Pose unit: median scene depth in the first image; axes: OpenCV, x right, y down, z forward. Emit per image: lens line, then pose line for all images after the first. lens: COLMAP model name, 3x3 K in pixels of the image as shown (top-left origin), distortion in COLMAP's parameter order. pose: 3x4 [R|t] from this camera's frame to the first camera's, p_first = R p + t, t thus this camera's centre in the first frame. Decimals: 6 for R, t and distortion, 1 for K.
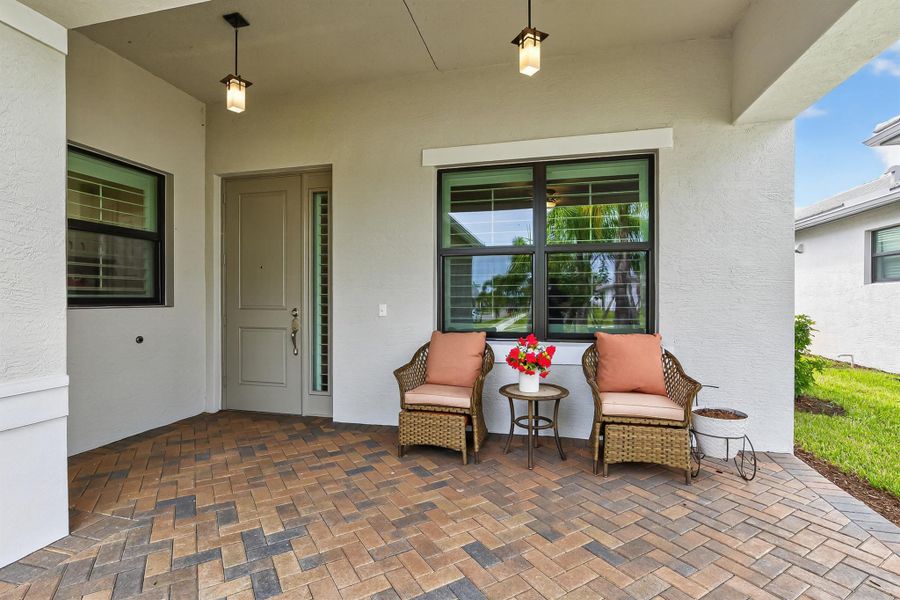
lens RADIAL K [[409.2, 0, 453.7], [0, 409.2, 309.1], [0, 0, 1]] dist [-0.003443, -0.000466]
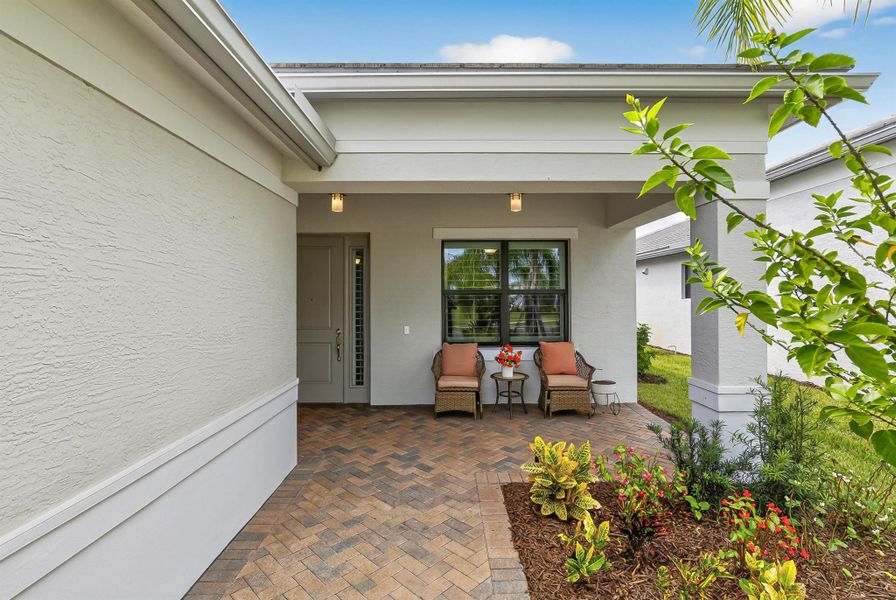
lens RADIAL K [[406.7, 0, 448.0], [0, 406.7, 300.0], [0, 0, 1]] dist [0.000148, -0.000093]
pose [[0.971504, -0.004917, 0.236973, -0.479512], [0.008320, 0.999876, -0.013363, -0.108782], [-0.236878, 0.014954, 0.971424, -0.651748]]
